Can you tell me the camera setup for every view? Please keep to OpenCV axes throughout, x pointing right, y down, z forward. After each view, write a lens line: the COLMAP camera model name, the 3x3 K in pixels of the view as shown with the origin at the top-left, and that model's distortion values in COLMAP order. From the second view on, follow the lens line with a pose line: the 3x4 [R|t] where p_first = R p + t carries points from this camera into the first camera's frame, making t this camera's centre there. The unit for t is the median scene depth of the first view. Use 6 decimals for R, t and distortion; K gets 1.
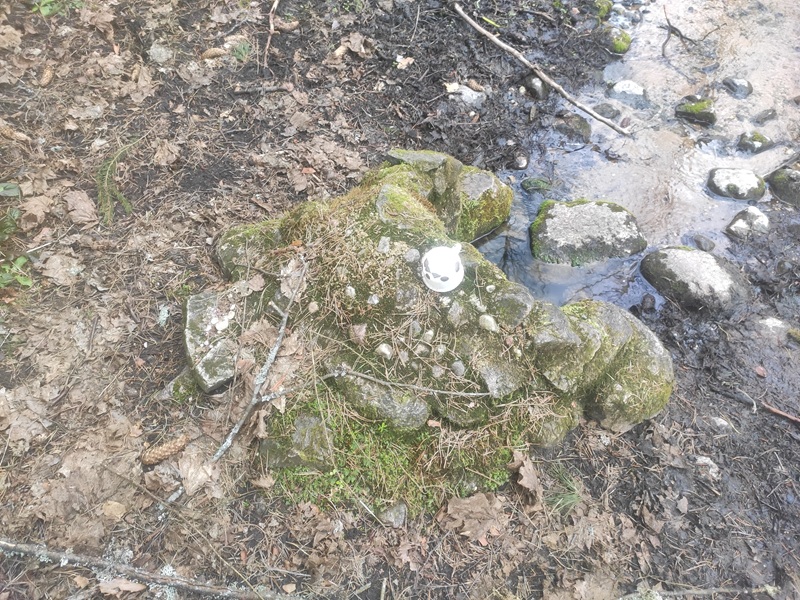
lens RADIAL K [[607.1, 0, 399.5], [0, 607.1, 301.7], [0, 0, 1]] dist [0.058191, -0.007137]
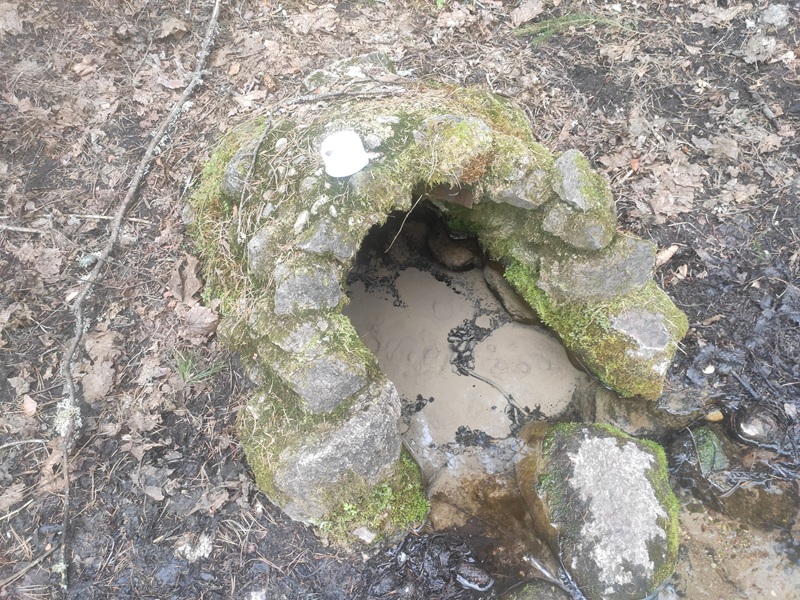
lens RADIAL K [[607.1, 0, 399.9], [0, 607.1, 298.4], [0, 0, 1]] dist [0.058191, -0.007137]
pose [[-0.041603, 0.810237, -0.584624, 0.523469], [-0.785800, 0.334851, 0.519993, -0.352715], [0.617079, 0.481031, 0.622754, 0.382595]]
